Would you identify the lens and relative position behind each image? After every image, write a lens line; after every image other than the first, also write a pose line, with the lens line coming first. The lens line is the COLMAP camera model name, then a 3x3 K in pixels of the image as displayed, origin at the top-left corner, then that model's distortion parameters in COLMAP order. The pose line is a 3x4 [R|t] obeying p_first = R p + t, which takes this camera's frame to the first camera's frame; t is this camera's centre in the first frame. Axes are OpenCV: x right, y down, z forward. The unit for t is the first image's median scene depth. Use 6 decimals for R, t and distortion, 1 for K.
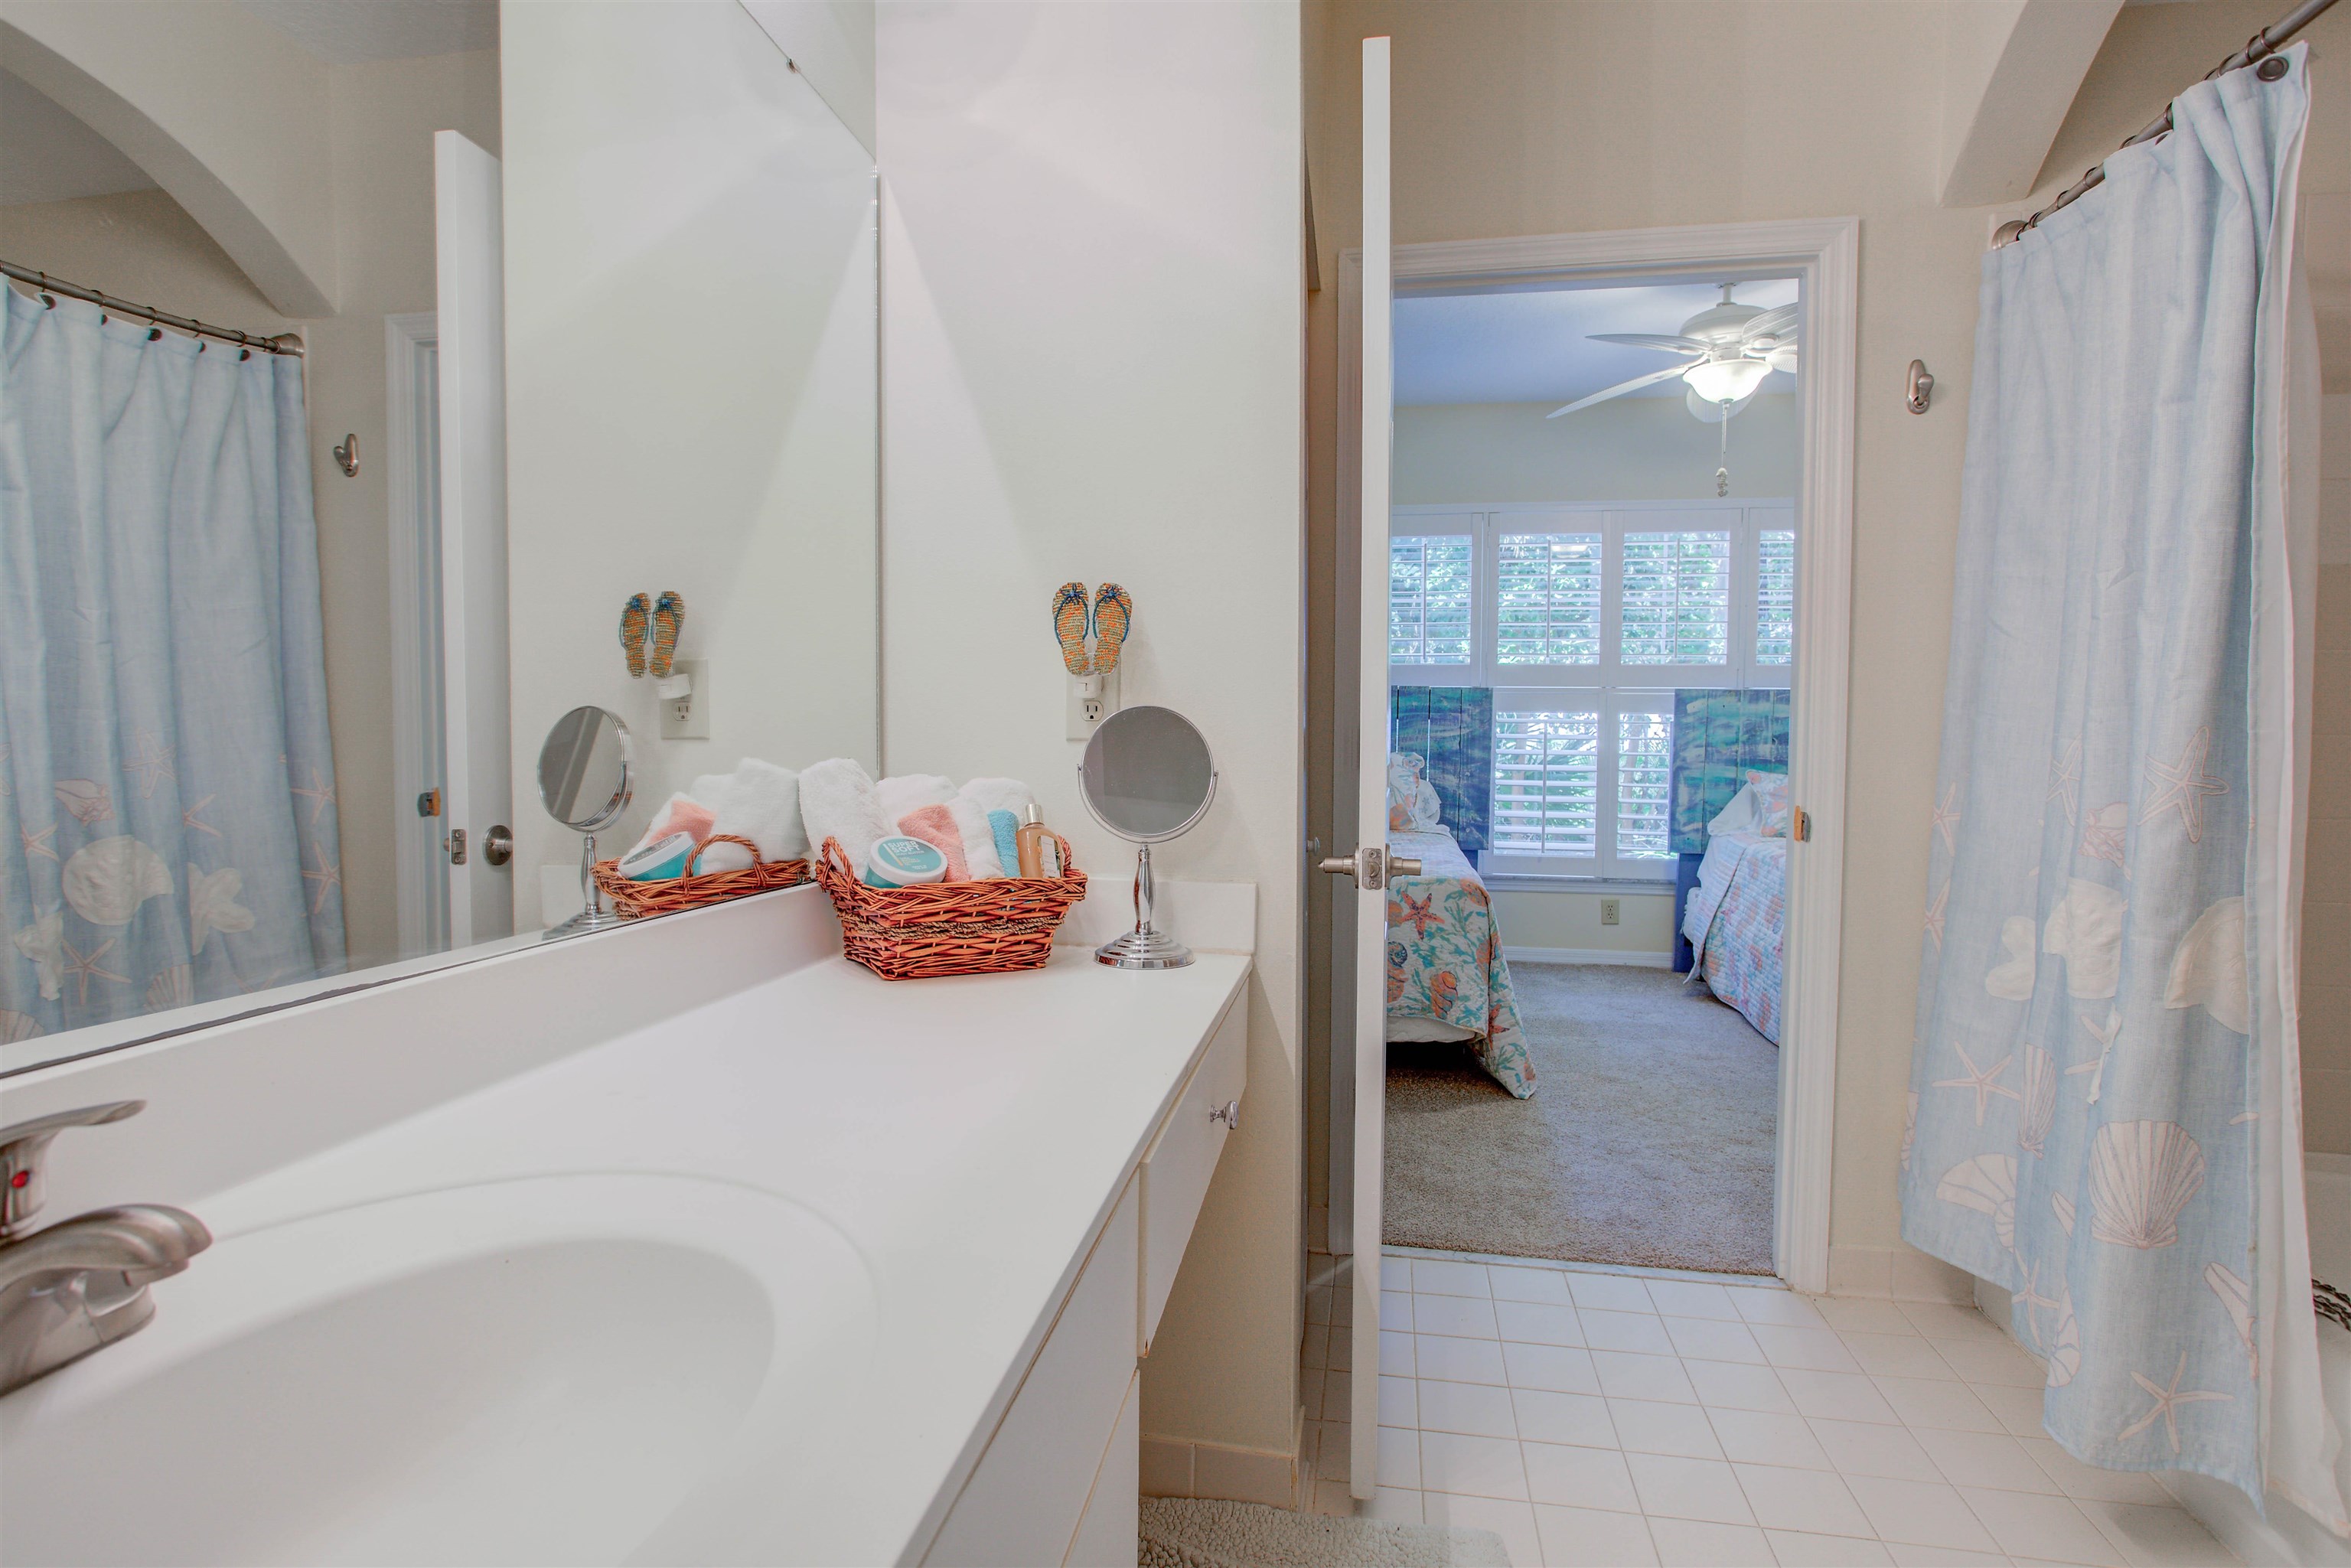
lens RADIAL K [[1185.2, 0, 1172.8], [0, 1185.2, 786.5], [0, 0, 1]] dist [-0.018680, 0.007507]
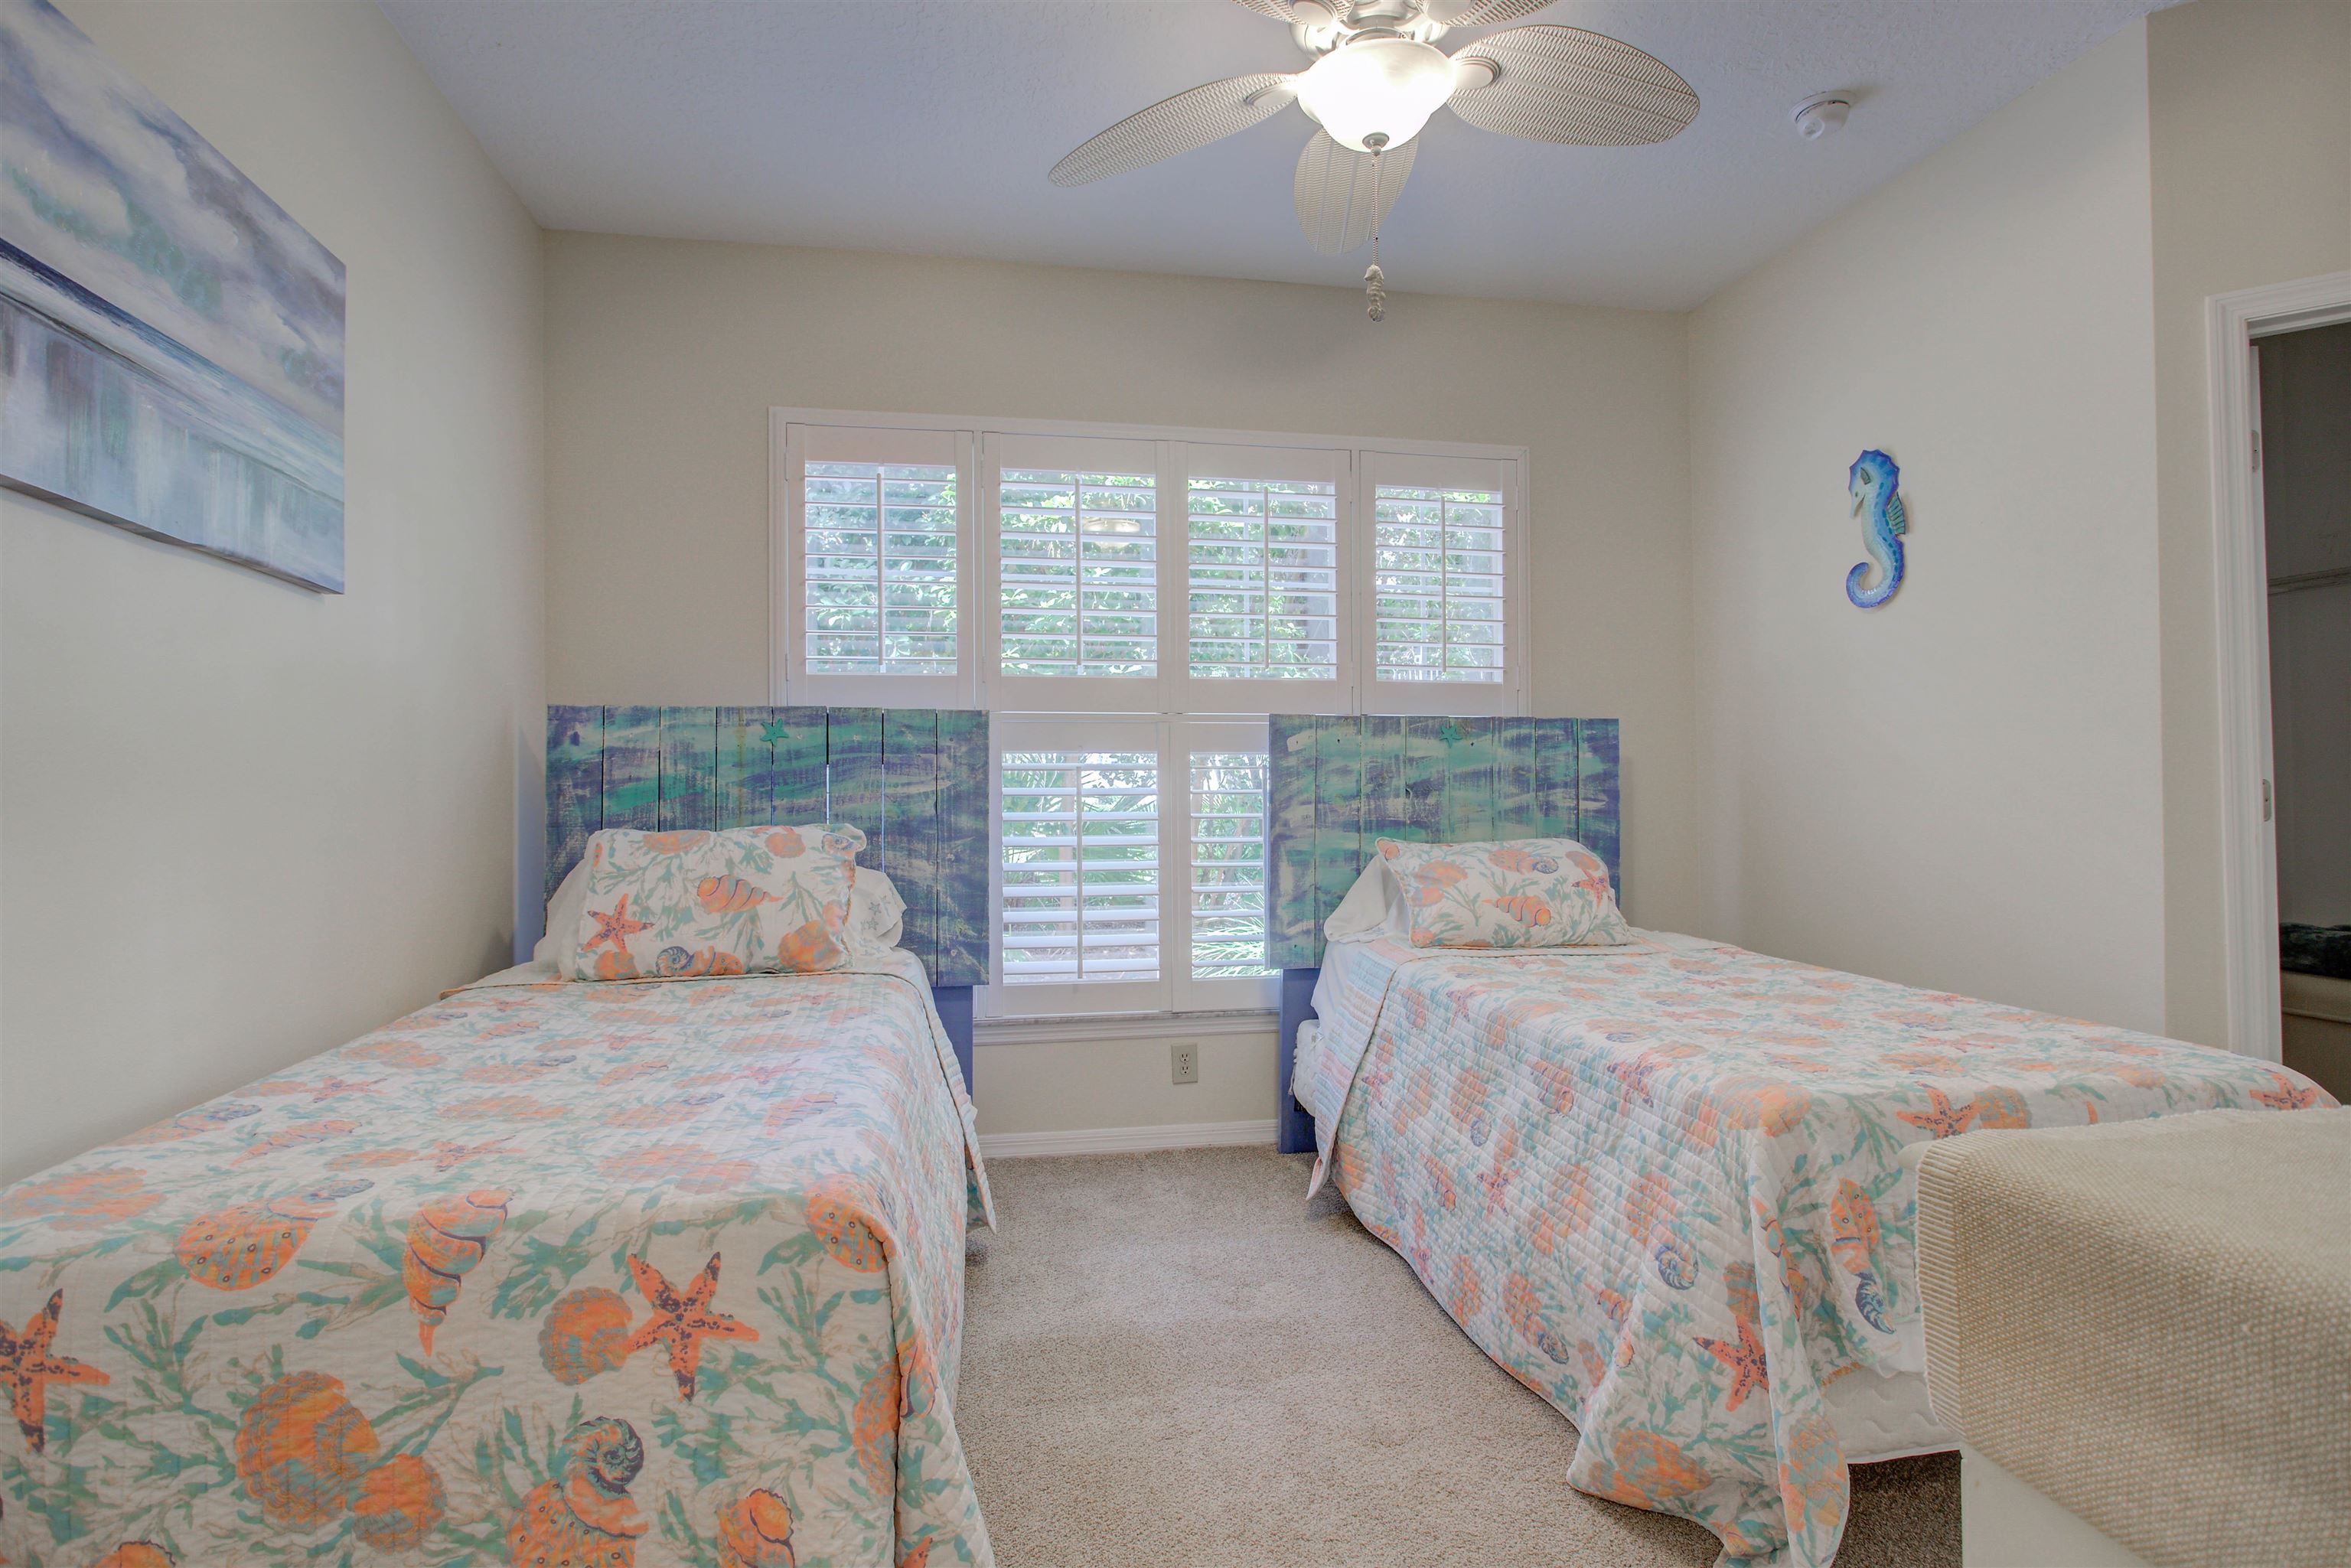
lens RADIAL K [[1186.6, 0, 1167.4], [0, 1186.6, 785.1], [0, 0, 1]] dist [-0.022103, 0.010597]
pose [[0.937724, -0.013122, 0.347133, 0.309358], [0.029823, 0.998638, -0.042813, -0.037719], [-0.346099, 0.050500, 0.936838, 0.868211]]
